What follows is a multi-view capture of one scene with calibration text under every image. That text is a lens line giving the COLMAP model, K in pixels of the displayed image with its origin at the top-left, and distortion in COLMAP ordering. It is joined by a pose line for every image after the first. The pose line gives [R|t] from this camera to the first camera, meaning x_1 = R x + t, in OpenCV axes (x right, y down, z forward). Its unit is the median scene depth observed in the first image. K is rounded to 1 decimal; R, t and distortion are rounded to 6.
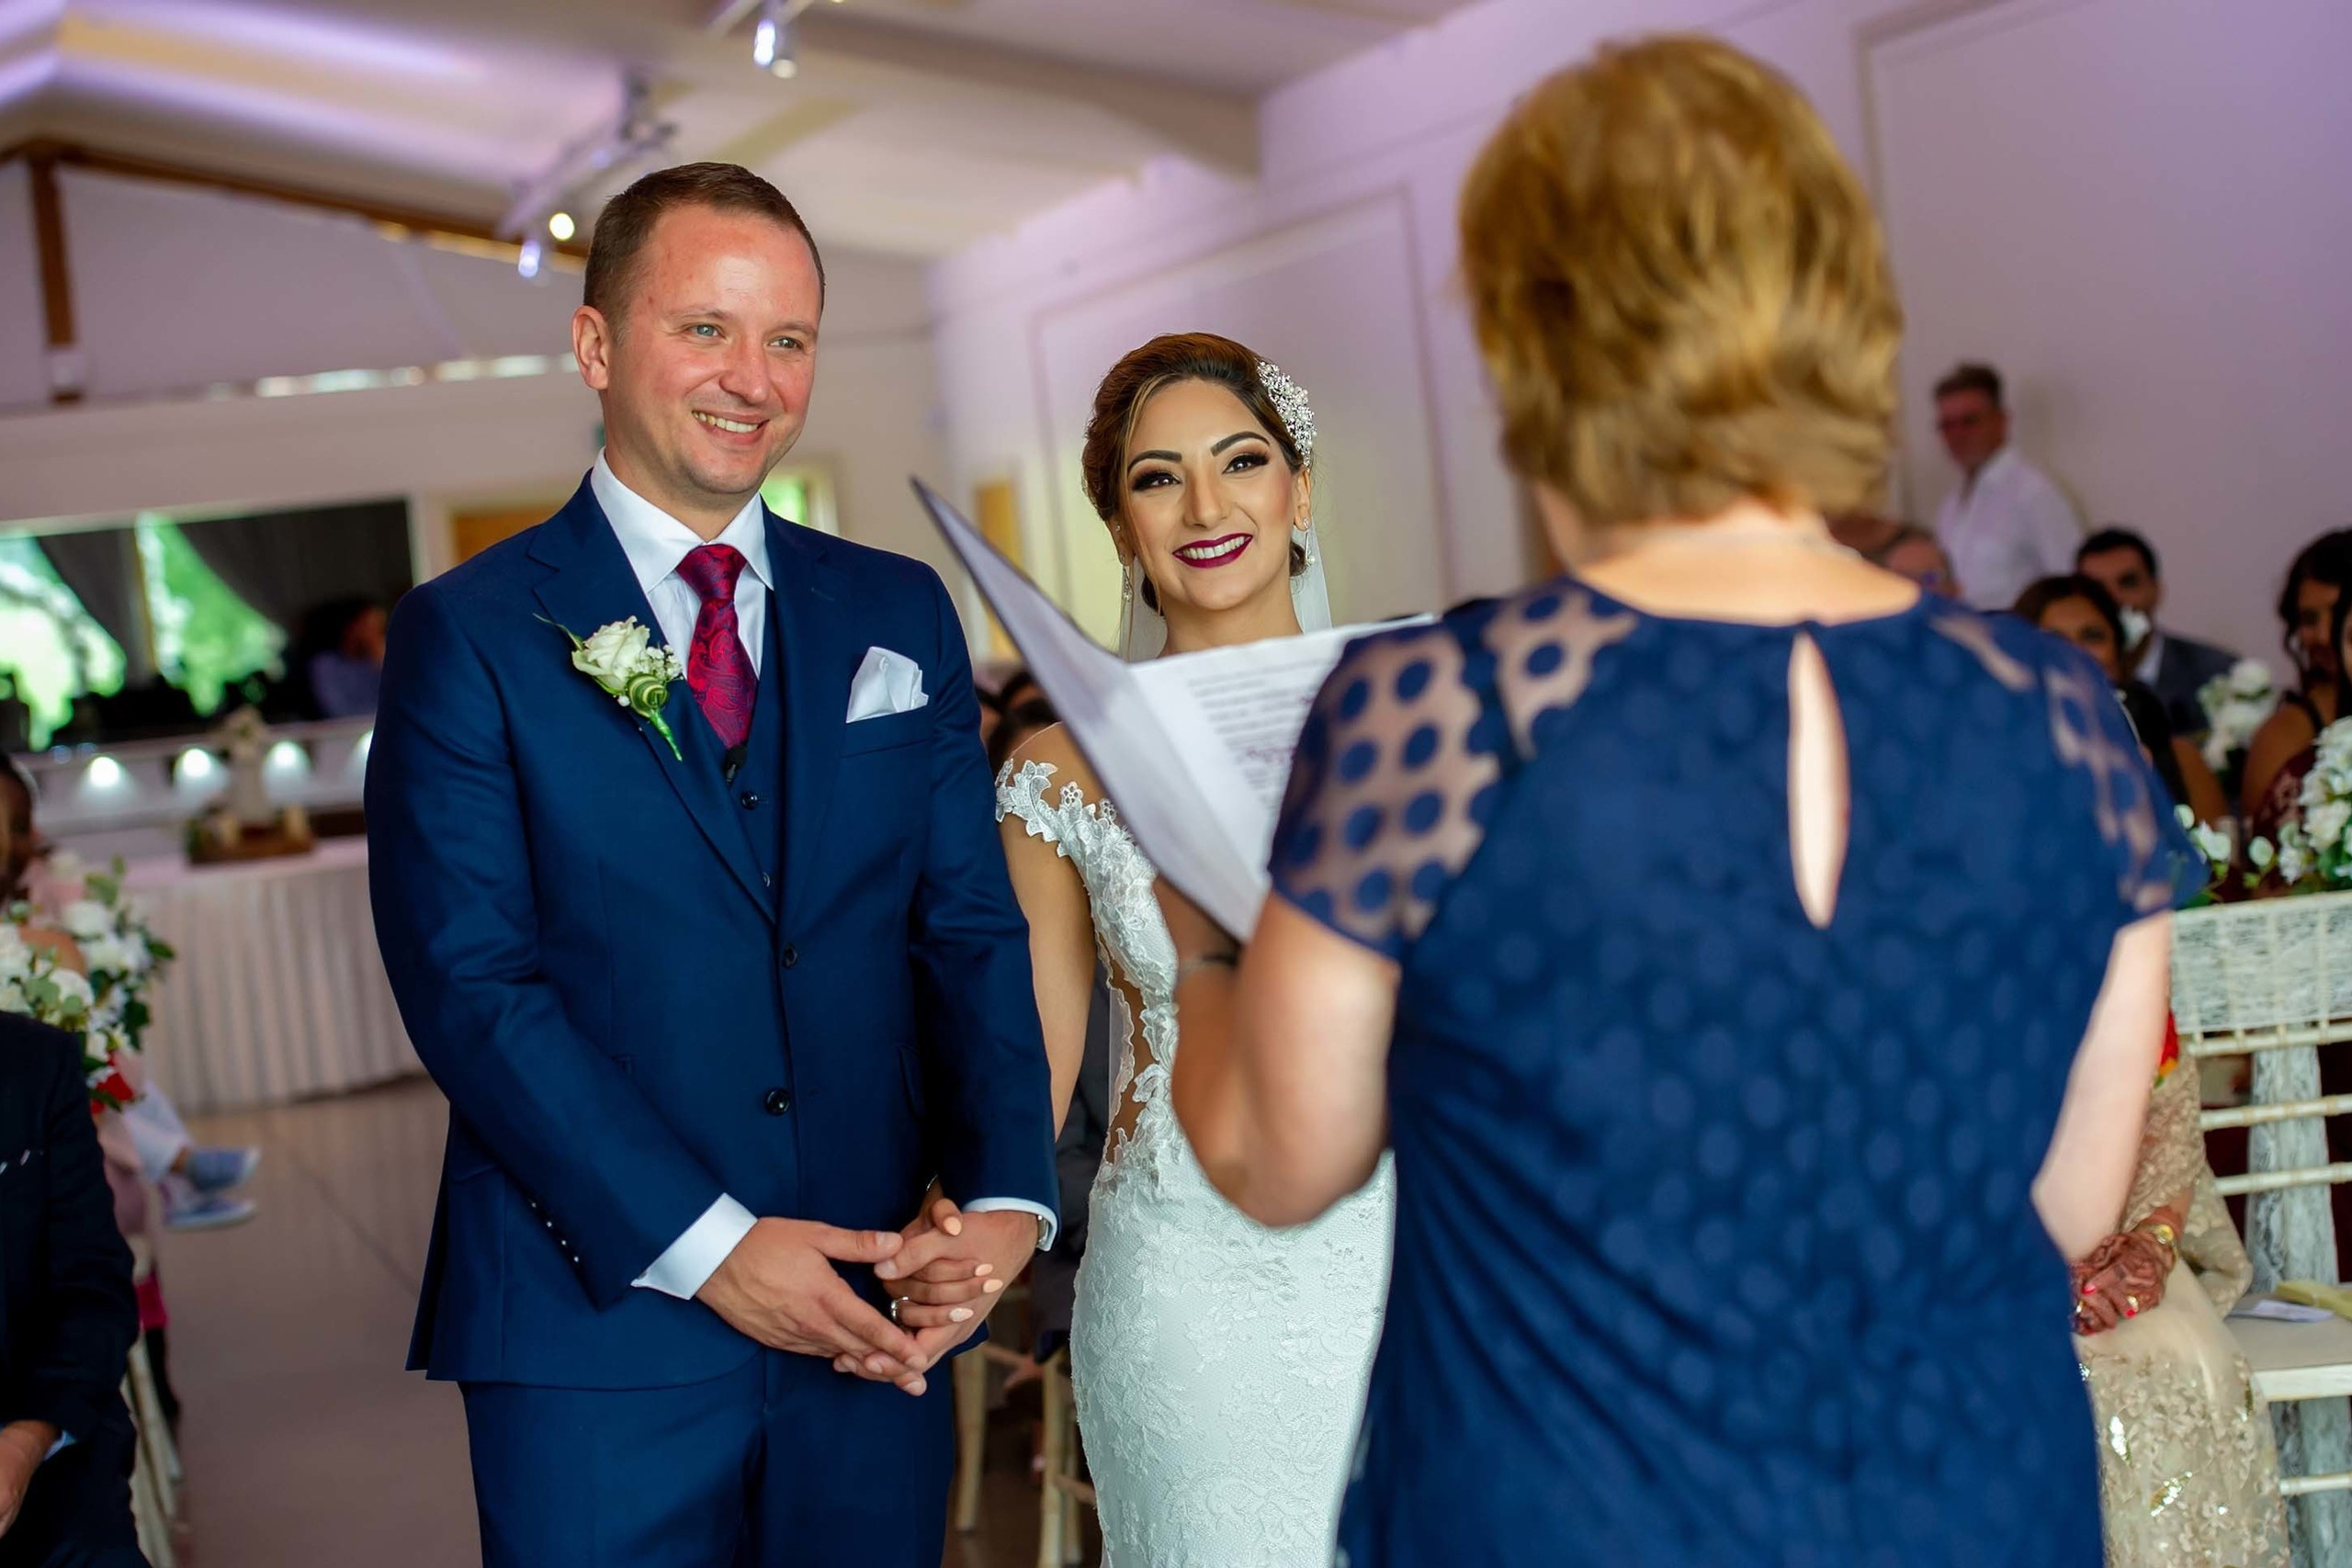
lens RADIAL K [[4530.8, 0, 1176.0], [0, 4530.8, 784.0], [0, 0, 1]] dist [-0.015204, -0.322602]
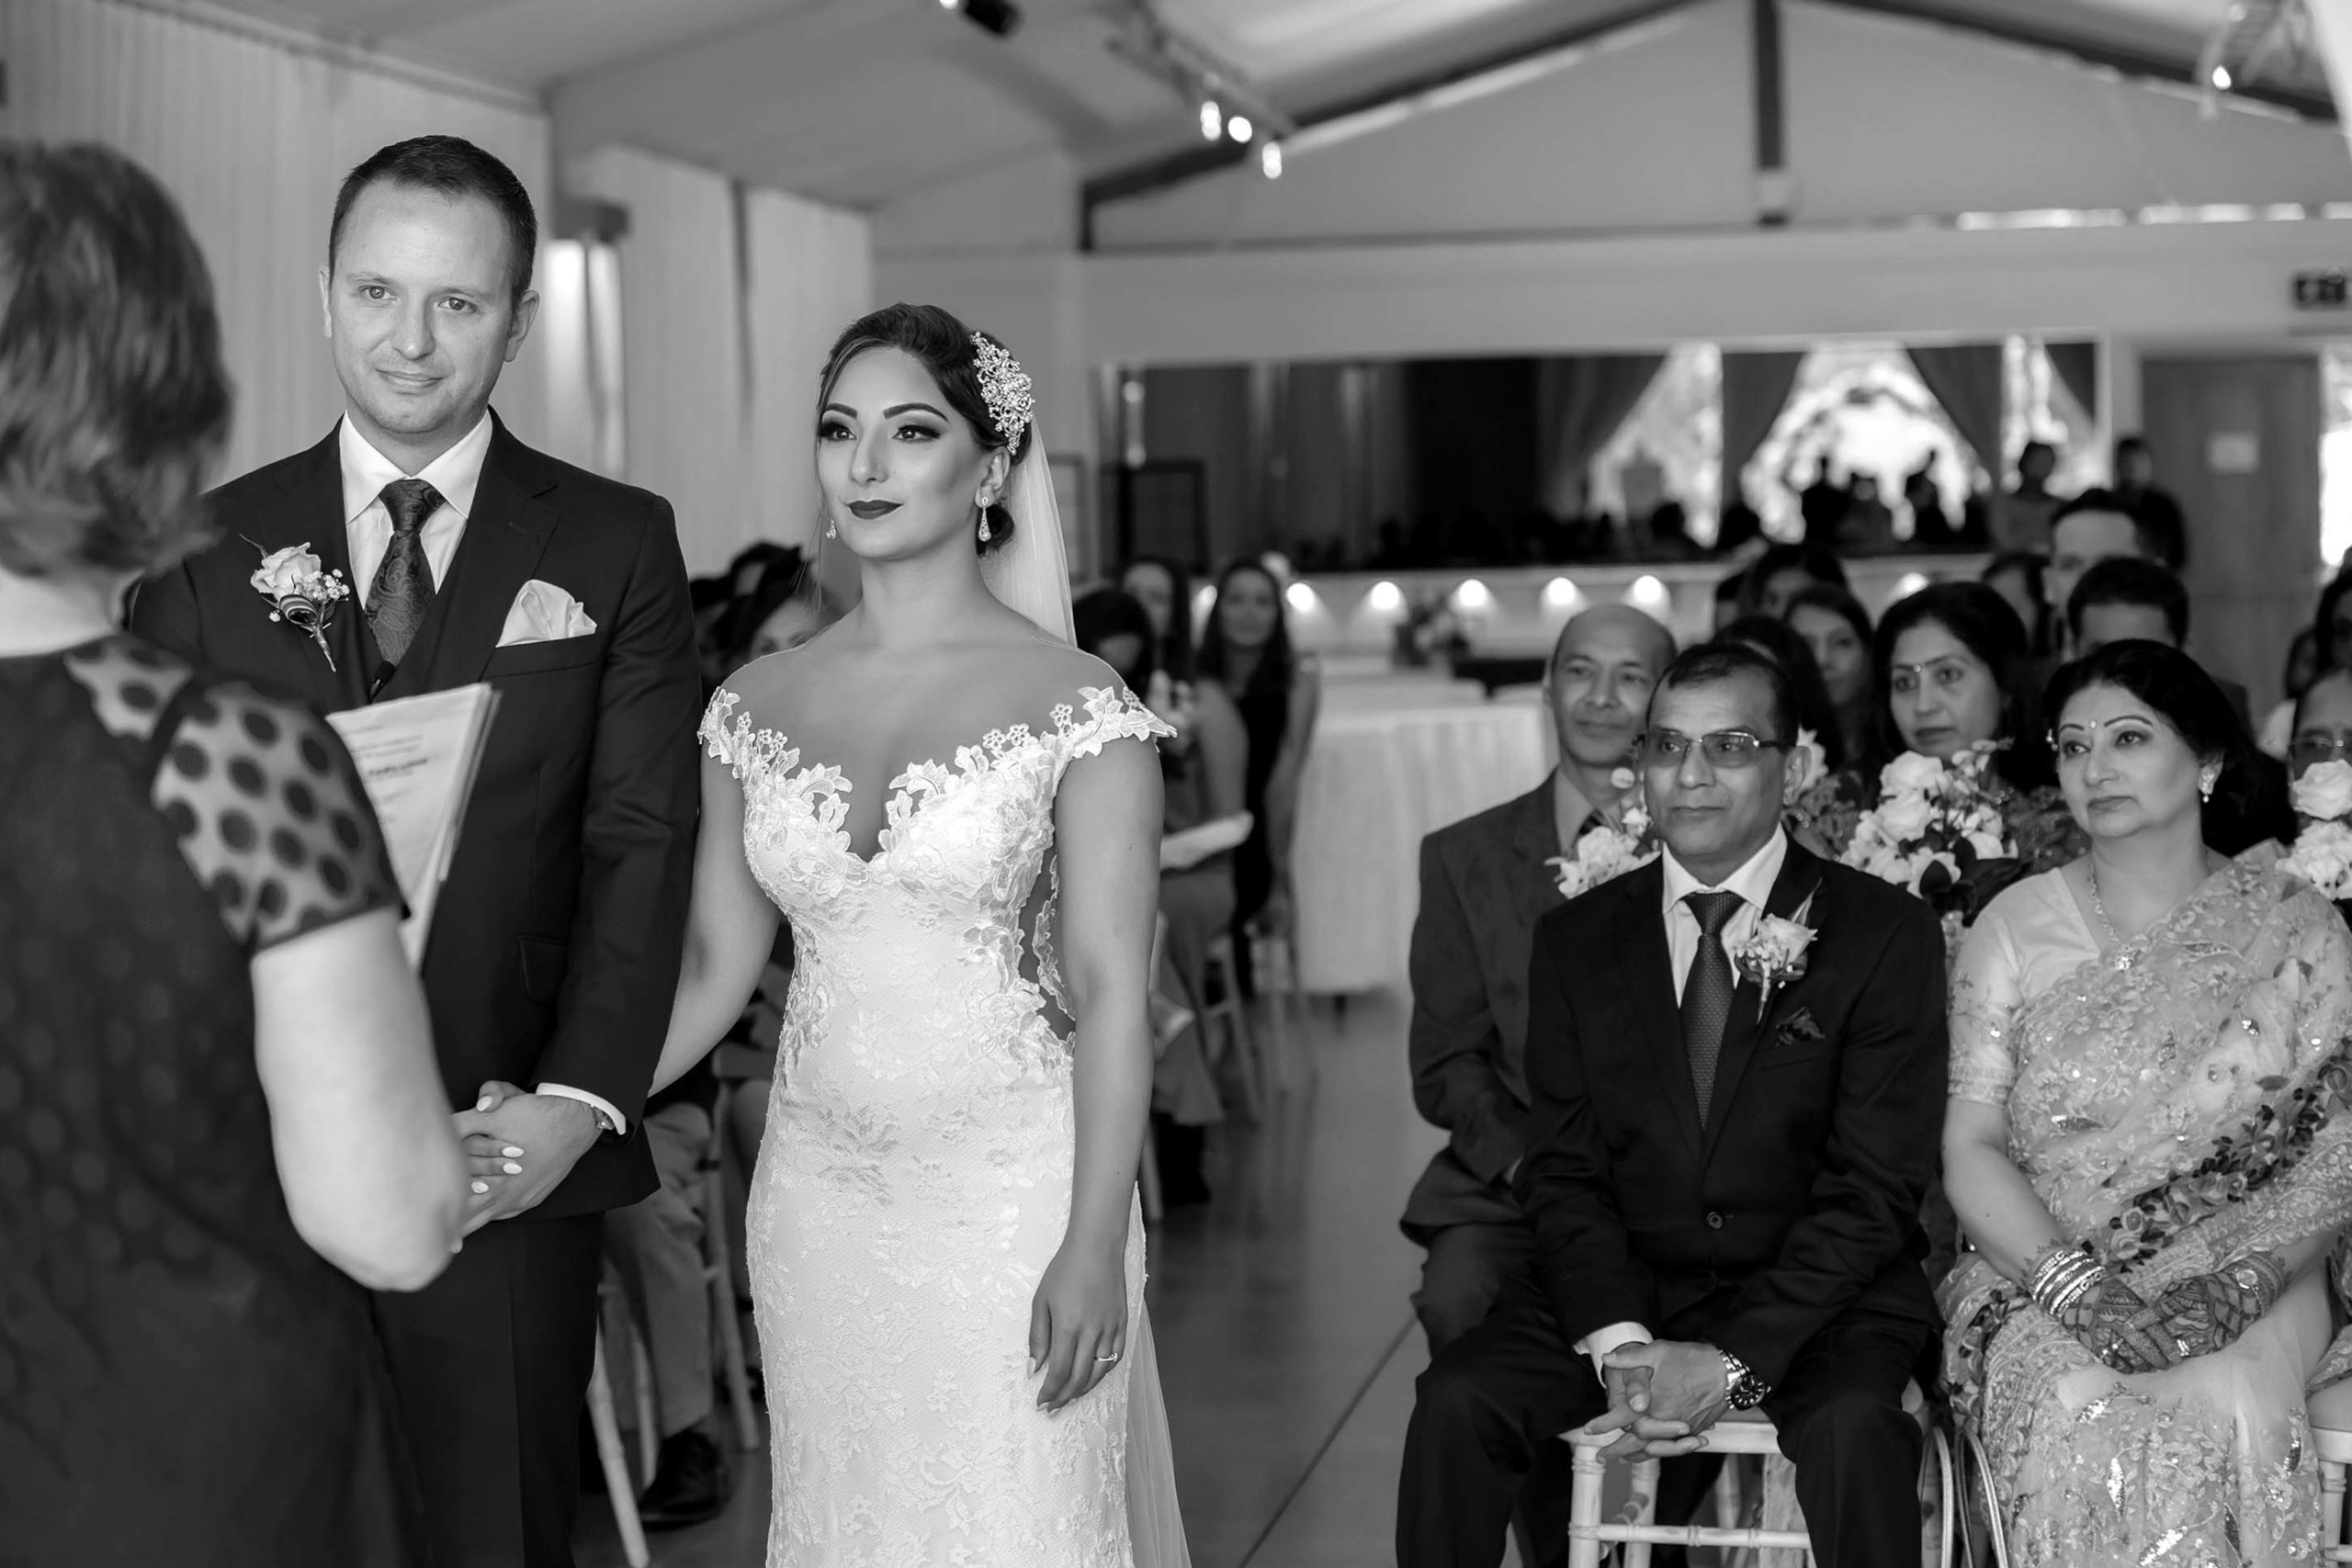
lens RADIAL K [[4530.8, 0, 1176.0], [0, 4530.8, 784.0], [0, 0, 1]] dist [-0.015204, -0.322602]
pose [[0.908736, 0.104098, -0.404181, 0.509076], [-0.087755, 0.994405, 0.058808, -0.056585], [0.408042, -0.017972, 0.912786, 0.030357]]
